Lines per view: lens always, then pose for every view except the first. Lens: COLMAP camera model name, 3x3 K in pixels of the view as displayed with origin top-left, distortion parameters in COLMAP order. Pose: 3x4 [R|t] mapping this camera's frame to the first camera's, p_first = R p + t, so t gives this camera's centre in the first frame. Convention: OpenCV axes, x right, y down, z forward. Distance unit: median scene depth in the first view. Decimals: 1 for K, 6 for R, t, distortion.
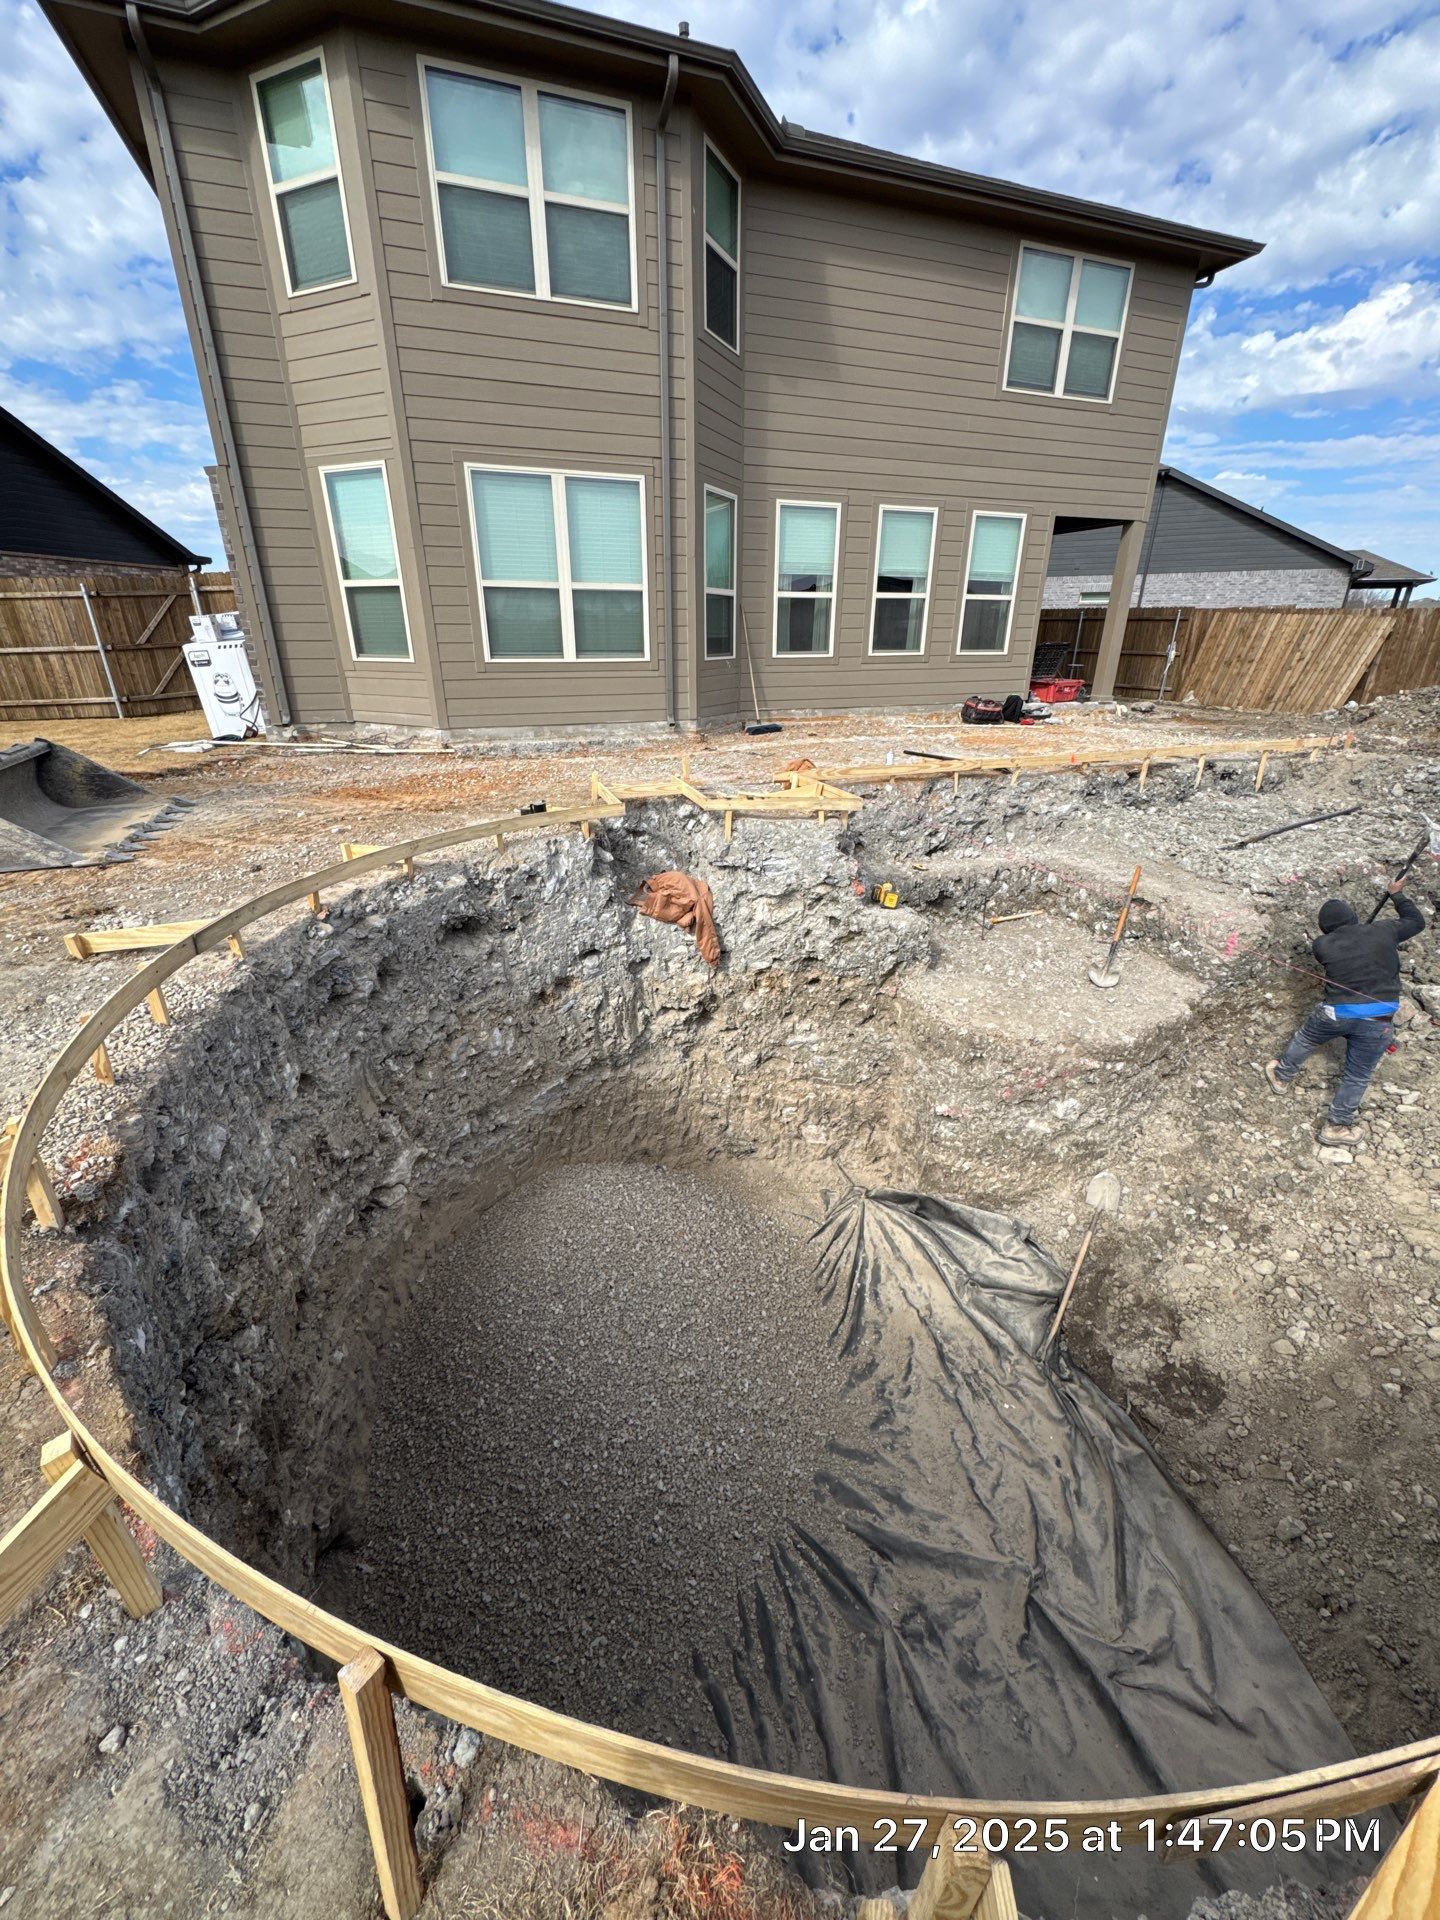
lens RADIAL K [[756.8, 0, 730.2], [0, 756.8, 961.7], [0, 0, 1]] dist [-0.001106, -0.000245]
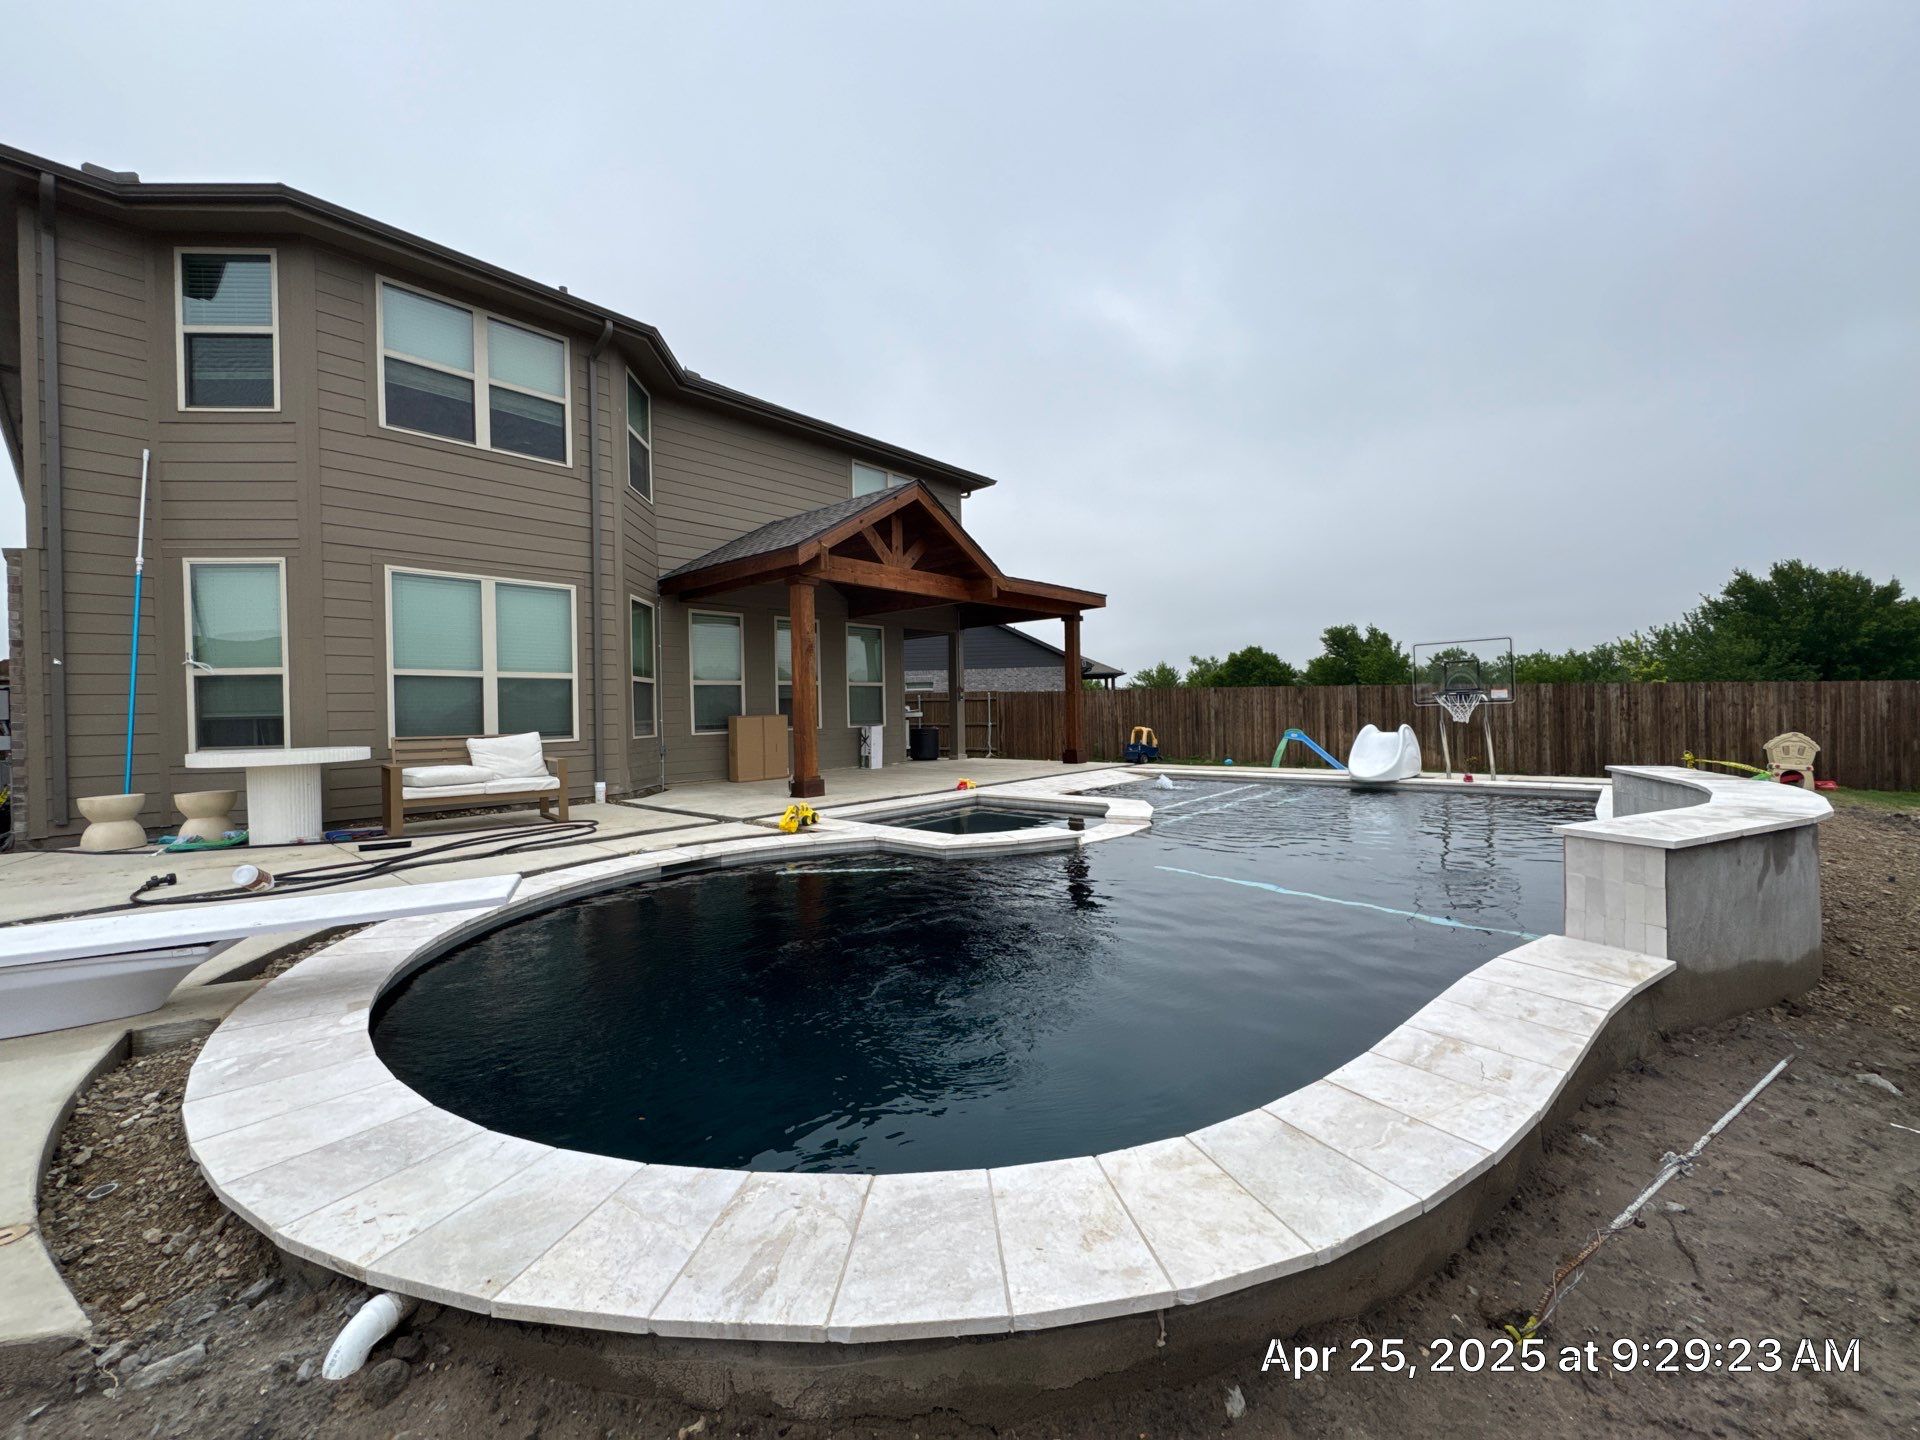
lens RADIAL K [[756.8, 0, 960.0], [0, 756.8, 720.0], [0, 0, 1]] dist [-0.001106, -0.000245]
pose [[0.879375, -0.027677, 0.475324, -0.158038], [0.213666, 0.915083, -0.342009, 0.038093], [-0.425495, 0.402315, 0.810615, -0.060858]]
